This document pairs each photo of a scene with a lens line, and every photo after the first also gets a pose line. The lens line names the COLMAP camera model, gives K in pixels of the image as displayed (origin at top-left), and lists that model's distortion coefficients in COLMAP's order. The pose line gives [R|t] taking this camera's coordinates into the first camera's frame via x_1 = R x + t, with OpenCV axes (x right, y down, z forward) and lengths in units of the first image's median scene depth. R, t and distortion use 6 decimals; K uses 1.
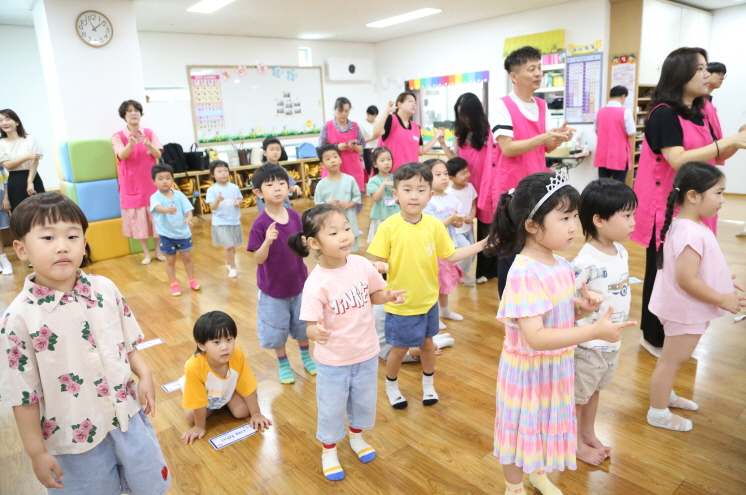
lens RADIAL K [[510.9, 0, 366.2], [0, 510.9, 246.3], [0, 0, 1]] dist [-0.108459, 0.057480]
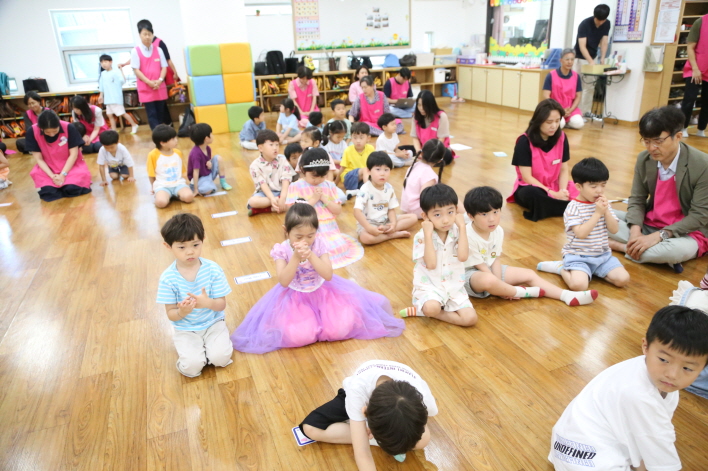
lens RADIAL K [[519.9, 0, 358.7], [0, 519.9, 230.7], [0, 0, 1]] dist [-0.062009, 0.053315]
pose [[0.950744, 0.126573, -0.282959, 0.213416], [-0.090584, 0.986436, 0.136888, 0.040661], [0.296447, -0.104514, 0.949313, -0.188862]]
